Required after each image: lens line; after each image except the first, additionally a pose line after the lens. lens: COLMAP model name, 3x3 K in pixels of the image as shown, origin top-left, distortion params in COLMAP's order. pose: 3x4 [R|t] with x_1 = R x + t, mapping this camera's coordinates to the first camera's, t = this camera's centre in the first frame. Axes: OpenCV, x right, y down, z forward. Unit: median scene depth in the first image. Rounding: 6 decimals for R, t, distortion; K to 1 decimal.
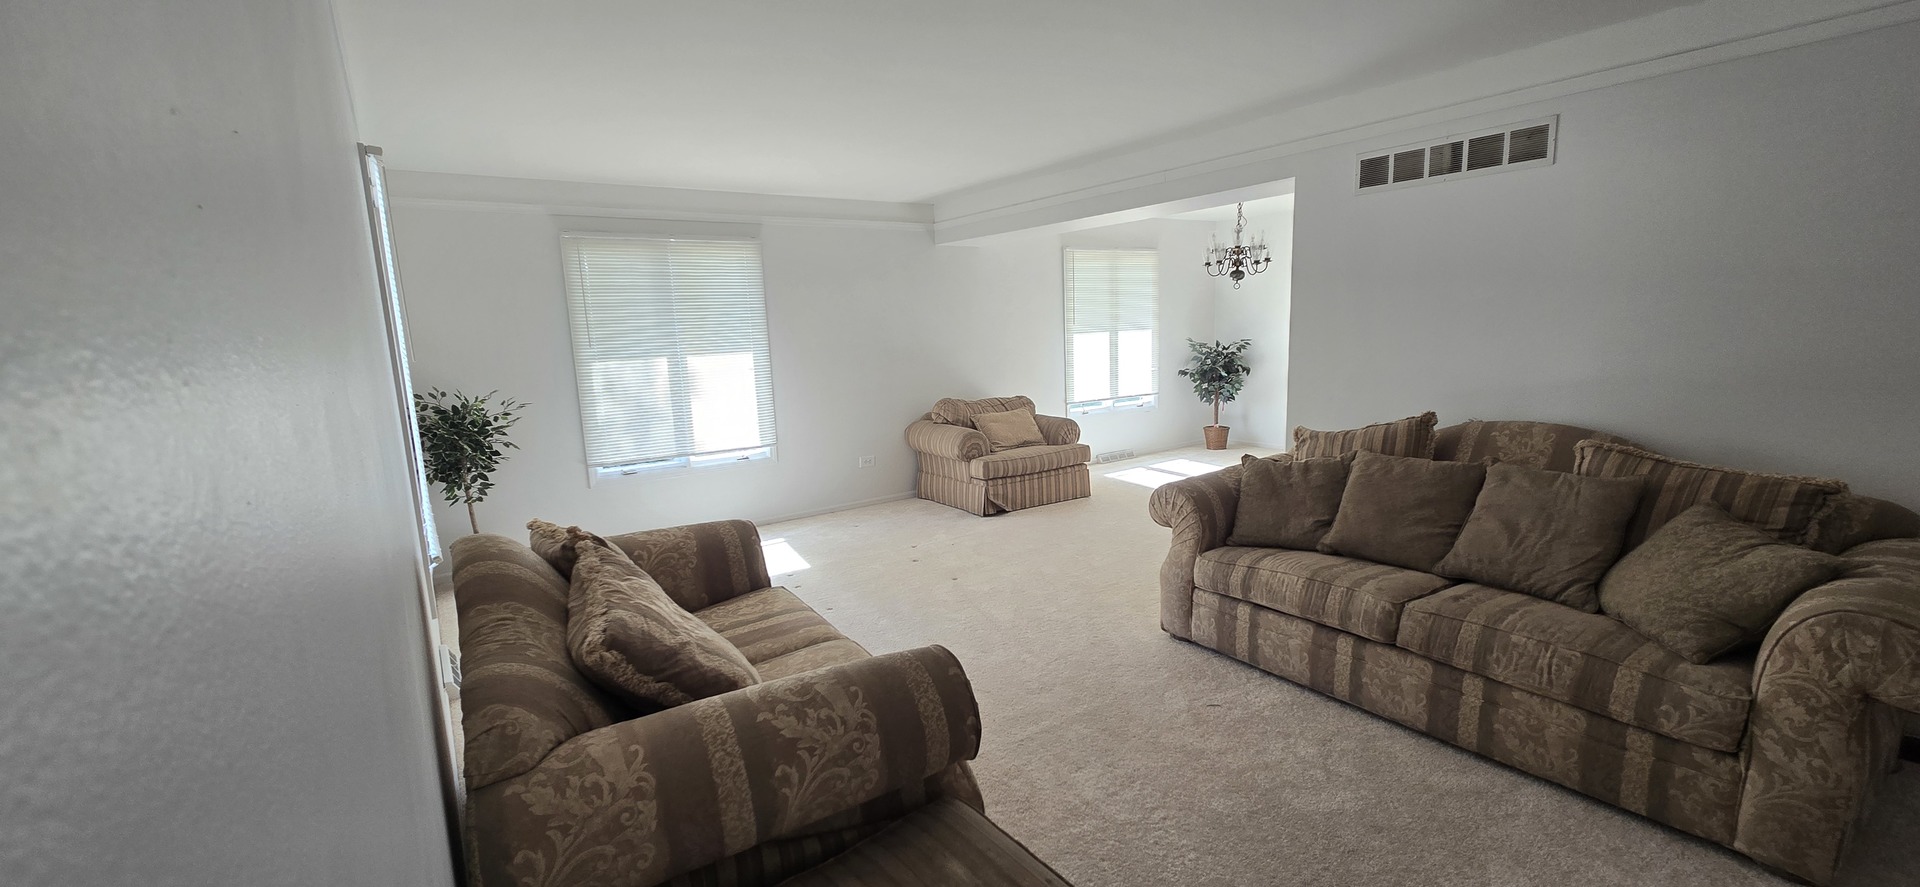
lens RADIAL K [[784.1, 0, 963.0], [0, 784.1, 457.3], [0, 0, 1]] dist [0.000387, -0.000081]
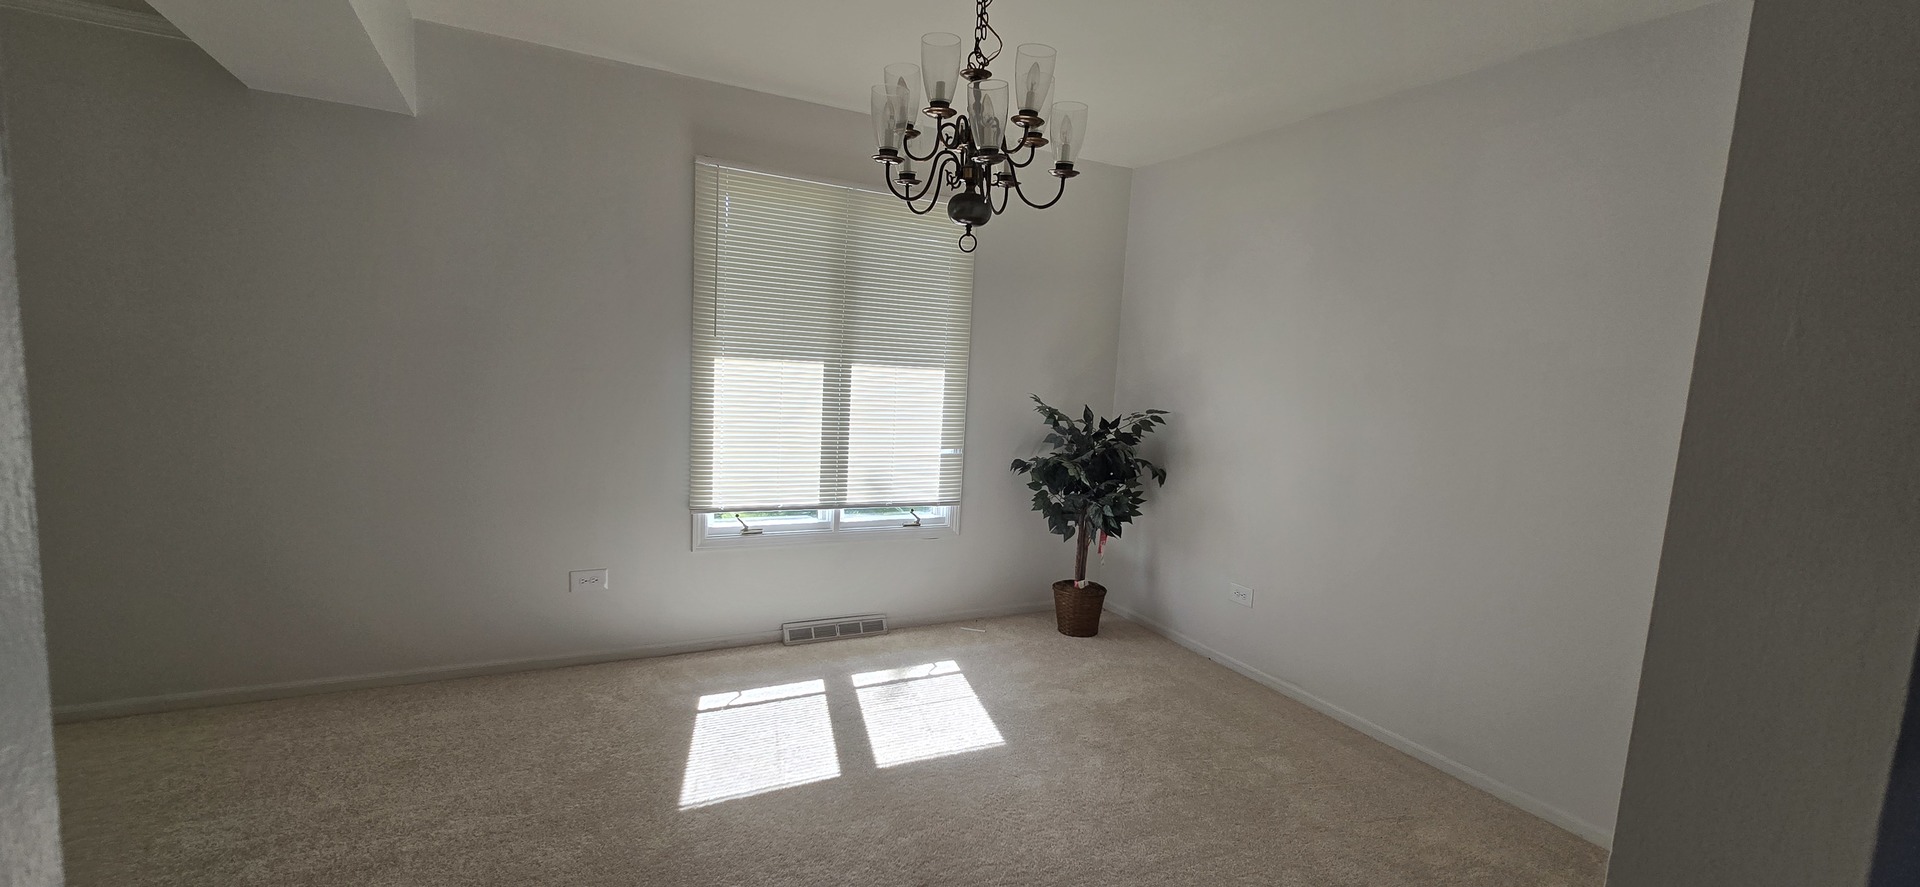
lens RADIAL K [[784.1, 0, 963.0], [0, 784.1, 457.3], [0, 0, 1]] dist [0.000387, -0.000081]
pose [[0.987459, 0.106779, -0.116290, 0.305597], [-0.113859, 0.991916, -0.056027, -0.082843], [0.109368, 0.068565, 0.991634, 0.519406]]
